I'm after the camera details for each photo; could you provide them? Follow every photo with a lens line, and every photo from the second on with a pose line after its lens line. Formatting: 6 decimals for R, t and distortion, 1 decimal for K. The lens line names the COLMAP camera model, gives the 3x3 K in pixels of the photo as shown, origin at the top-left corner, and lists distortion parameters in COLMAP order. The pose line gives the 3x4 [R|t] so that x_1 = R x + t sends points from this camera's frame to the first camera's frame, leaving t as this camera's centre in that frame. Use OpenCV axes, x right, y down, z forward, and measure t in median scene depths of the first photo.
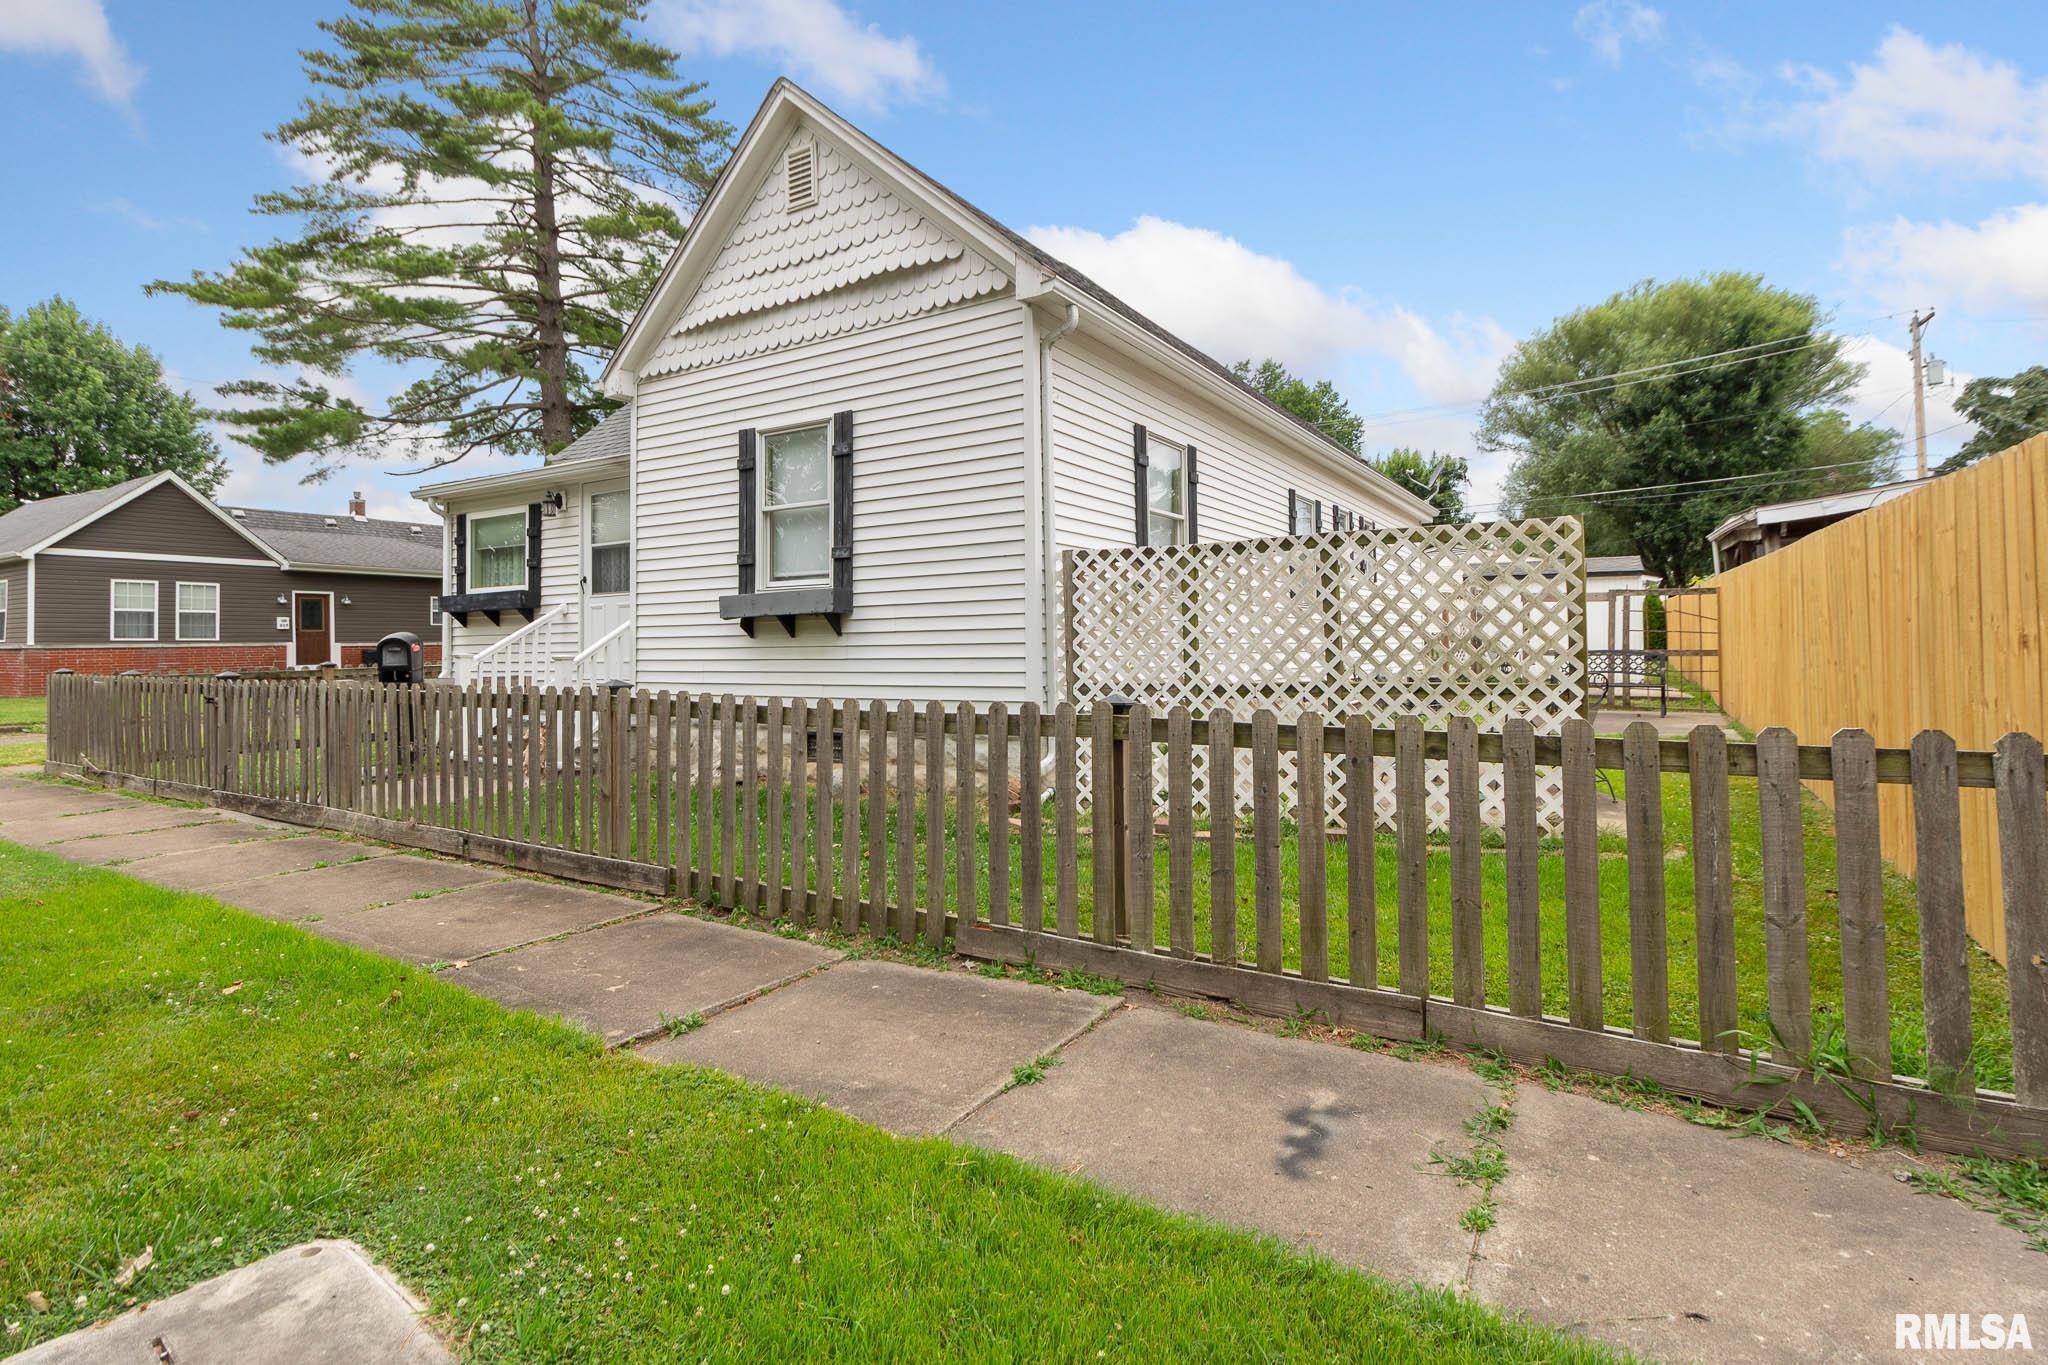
lens RADIAL K [[941.5, 0, 1030.7], [0, 941.5, 677.1], [0, 0, 1]] dist [-0.000067, 0.000054]
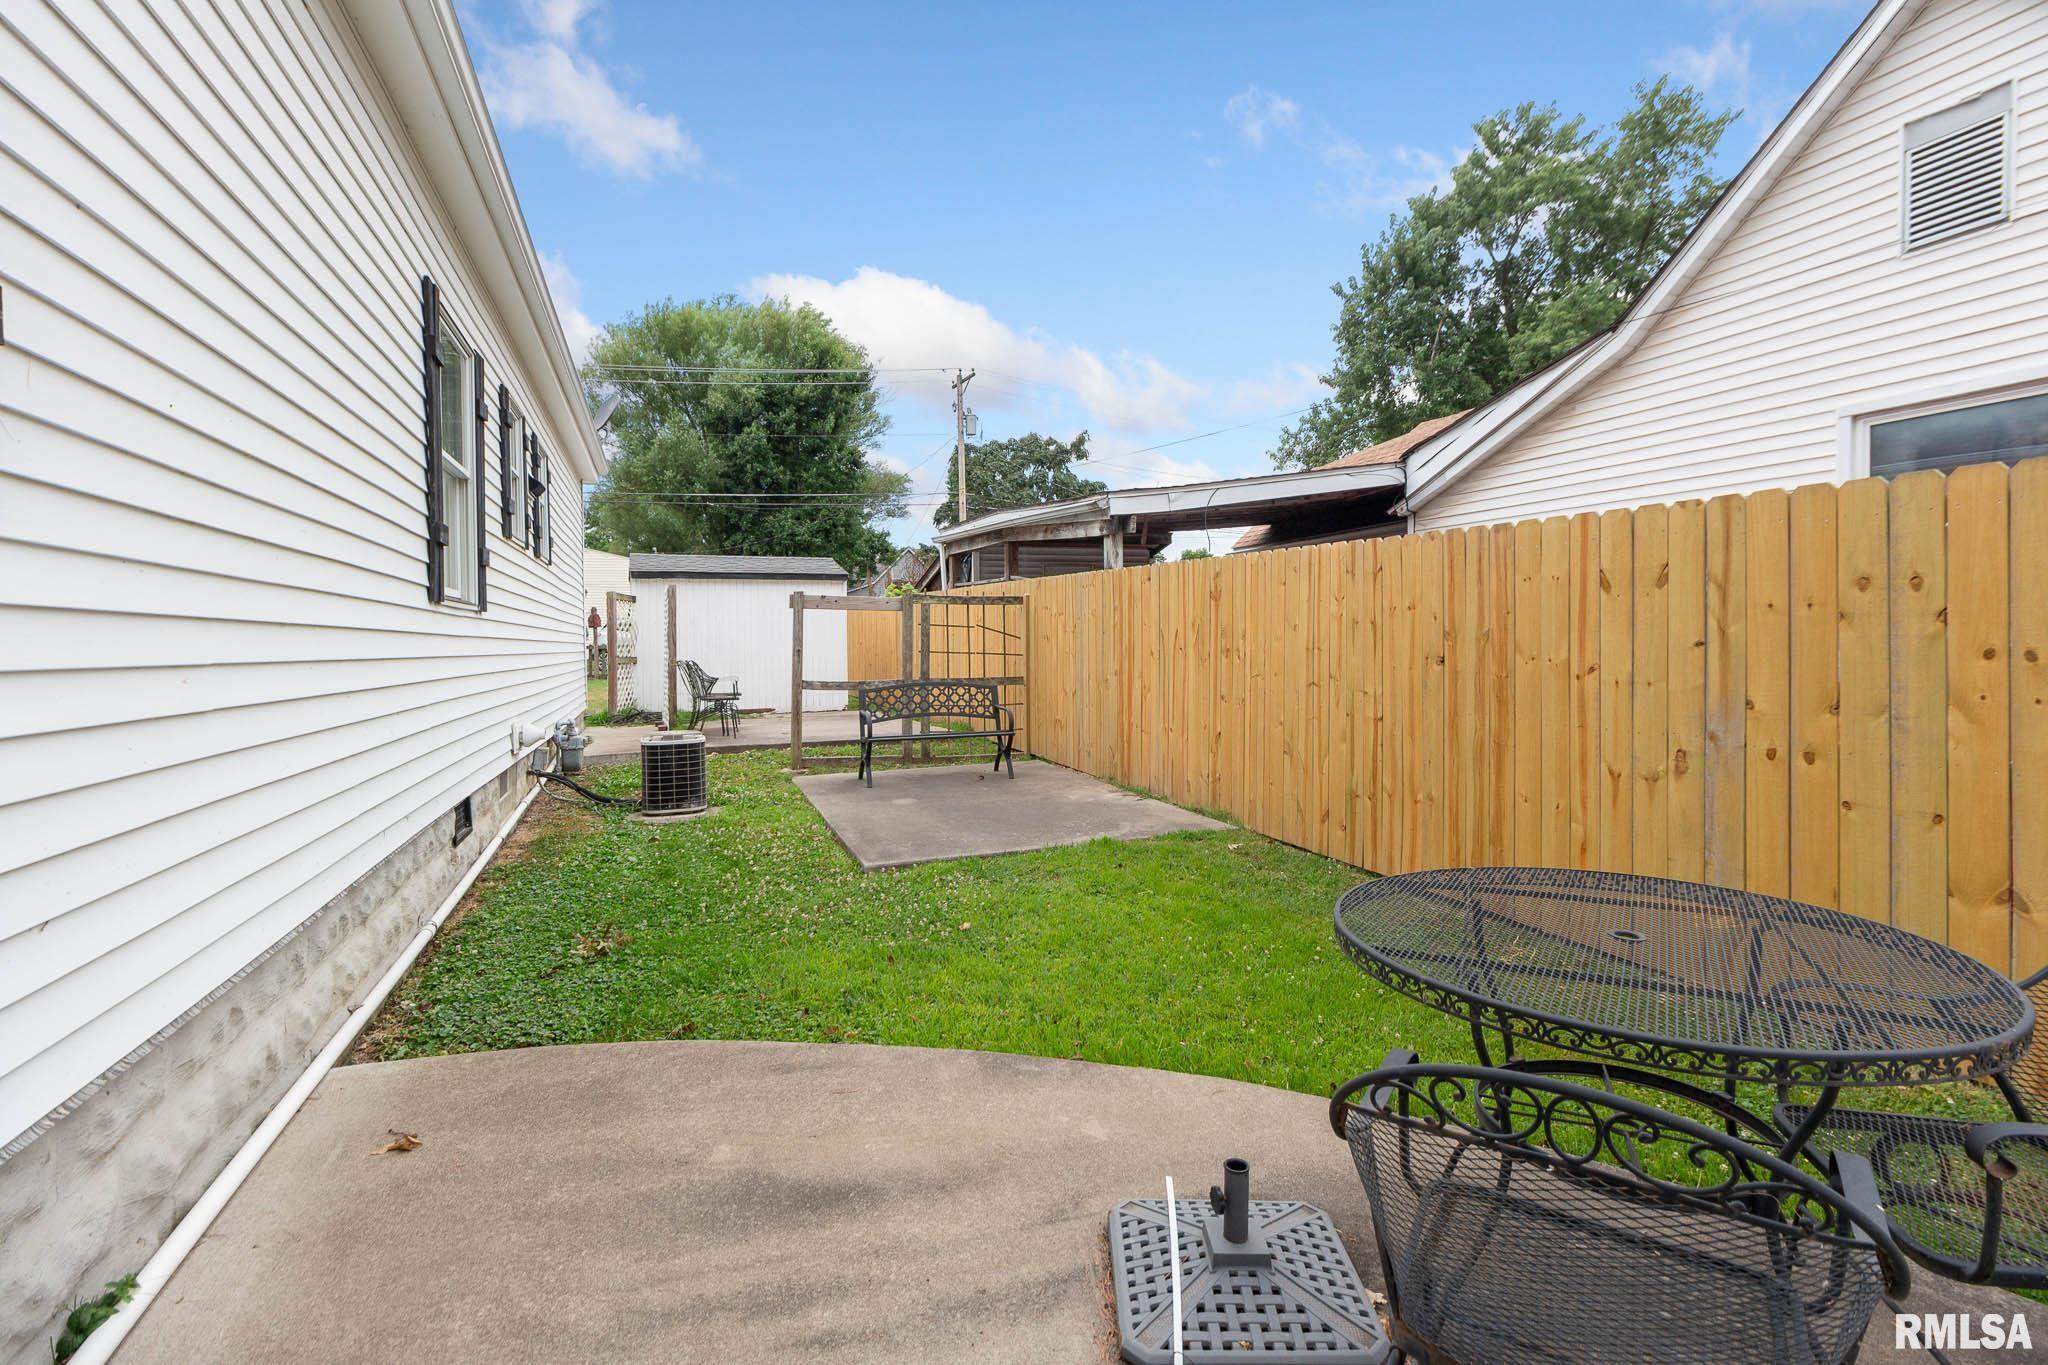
lens RADIAL K [[941.5, 0, 1034.5], [0, 941.5, 660.6], [0, 0, 1]] dist [-0.000067, 0.000054]
pose [[0.596381, -0.012564, 0.802603, 0.031781], [0.029356, 0.999550, -0.006166, -0.010874], [-0.802164, 0.027239, 0.596482, 0.153503]]
